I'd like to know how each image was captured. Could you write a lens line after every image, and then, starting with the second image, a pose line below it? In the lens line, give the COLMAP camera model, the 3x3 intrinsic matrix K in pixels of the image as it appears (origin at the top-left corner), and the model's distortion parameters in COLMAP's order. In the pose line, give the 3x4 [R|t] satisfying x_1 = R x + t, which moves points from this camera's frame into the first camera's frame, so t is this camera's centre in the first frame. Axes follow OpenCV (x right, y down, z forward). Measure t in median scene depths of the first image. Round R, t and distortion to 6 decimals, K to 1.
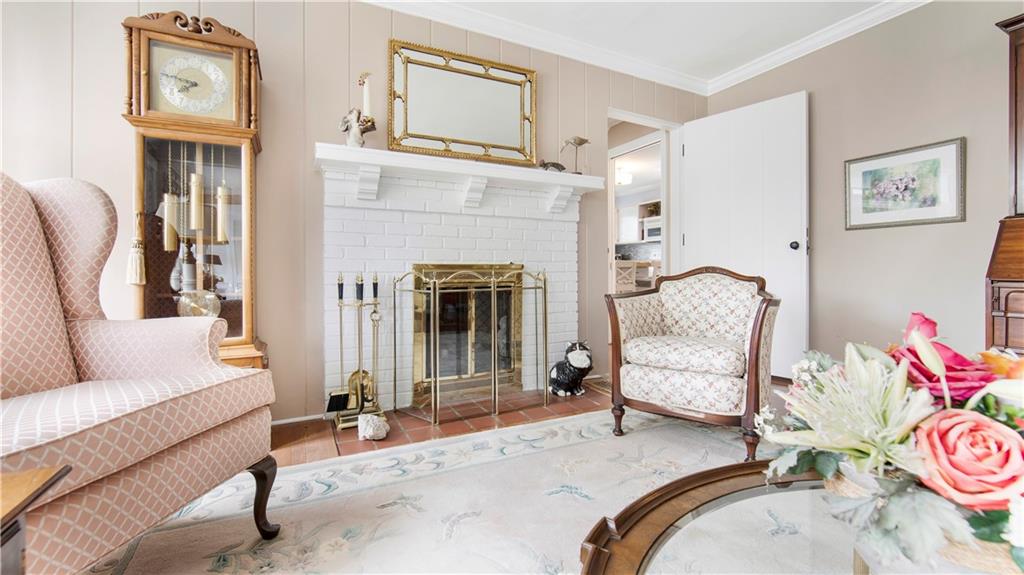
lens RADIAL K [[418.5, 0, 512.1], [0, 418.5, 269.7], [0, 0, 1]] dist [-0.028246, 0.000005]
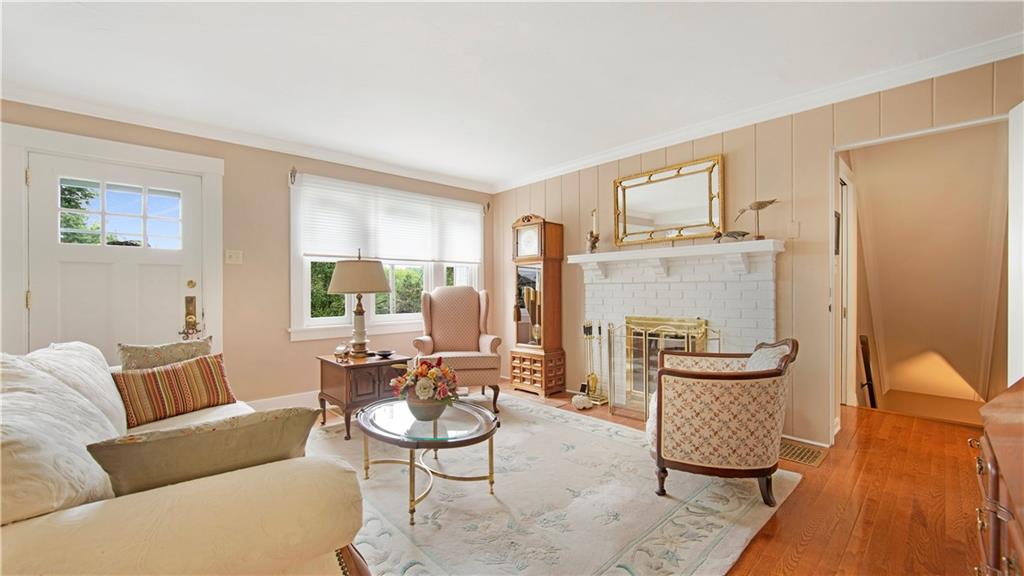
lens RADIAL K [[405.7, 0, 512.0], [0, 405.7, 288.0], [0, 0, 1]] dist [-0.000224, -0.000014]
pose [[0.283548, -0.011812, -0.958885, 1.268060], [-0.004351, 0.999898, -0.013603, -0.110828], [0.958948, 0.008029, 0.283468, 0.156948]]
